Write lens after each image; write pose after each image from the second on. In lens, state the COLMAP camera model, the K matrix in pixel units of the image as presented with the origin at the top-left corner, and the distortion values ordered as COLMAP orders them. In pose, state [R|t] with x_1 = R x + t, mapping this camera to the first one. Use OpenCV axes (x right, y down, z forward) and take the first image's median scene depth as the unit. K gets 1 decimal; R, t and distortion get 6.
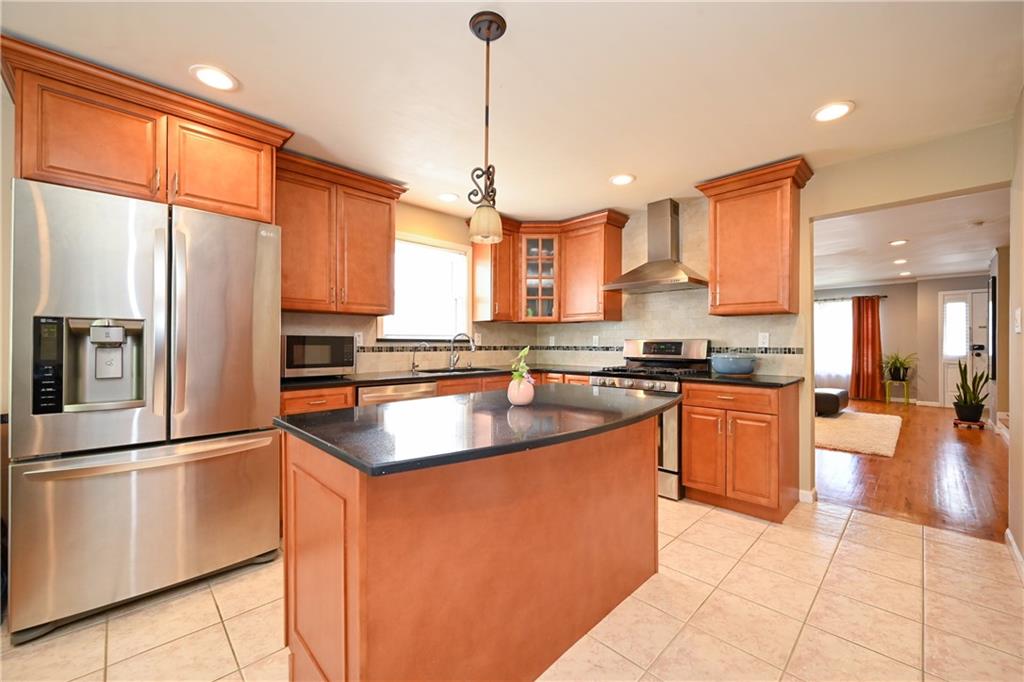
lens RADIAL K [[402.6, 0, 512.7], [0, 402.6, 341.7], [0, 0, 1]] dist [-0.001967, 0.000541]
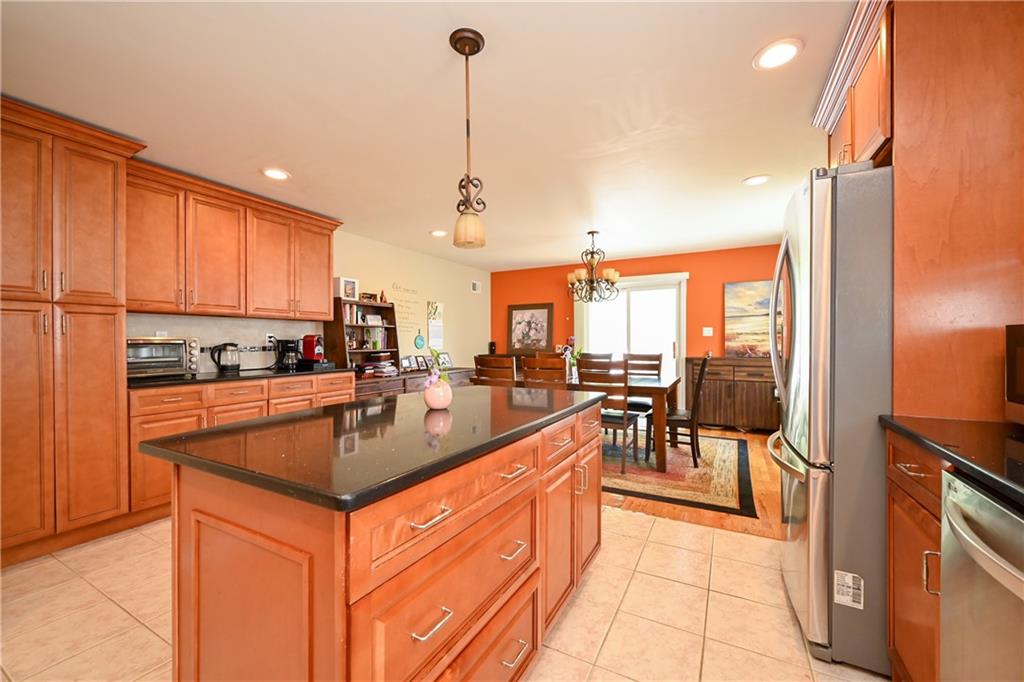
lens RADIAL K [[402.6, 0, 513.6], [0, 402.6, 342.5], [0, 0, 1]] dist [-0.001967, 0.000541]
pose [[-0.954505, 0.004599, -0.298160, 0.053430], [0.004161, 0.999989, 0.002103, -0.001293], [0.298167, 0.000767, -0.954513, 0.800192]]
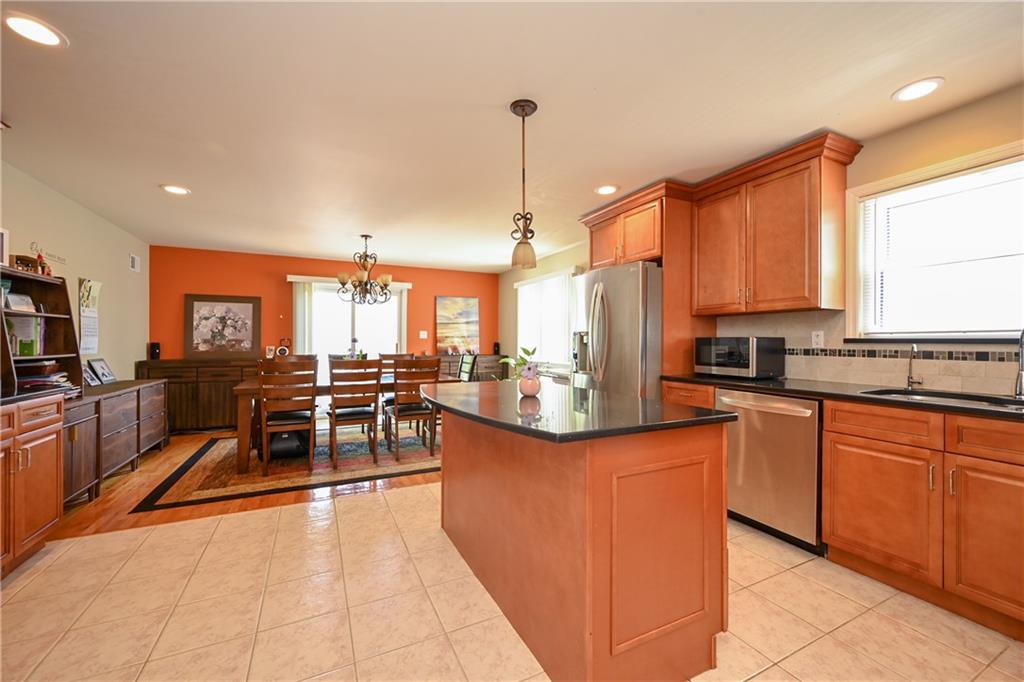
lens RADIAL K [[402.6, 0, 513.6], [0, 402.6, 340.2], [0, 0, 1]] dist [-0.001967, 0.000541]
pose [[-0.306111, -0.005000, -0.951983, 0.481433], [0.000497, 0.999985, -0.005412, -0.000929], [0.951996, -0.002130, -0.306104, 0.542071]]
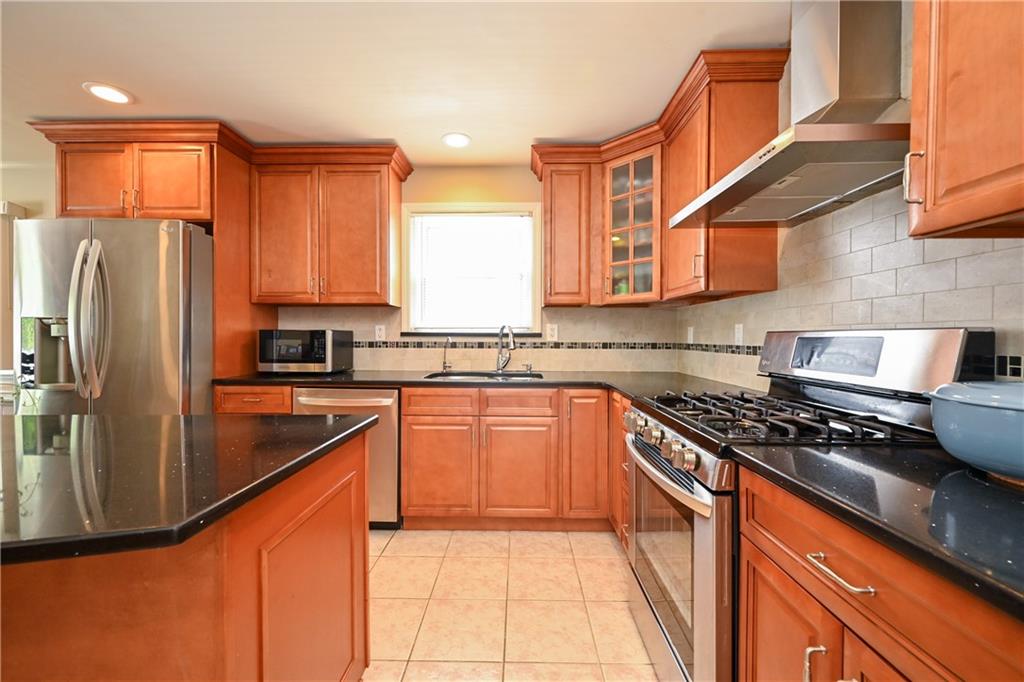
lens RADIAL K [[402.6, 0, 513.8], [0, 402.6, 341.5], [0, 0, 1]] dist [-0.001967, 0.000541]
pose [[0.706272, 0.010478, -0.707863, 0.380821], [0.000200, 0.999887, 0.014999, -0.000867], [0.707940, -0.010735, 0.706191, 0.472540]]
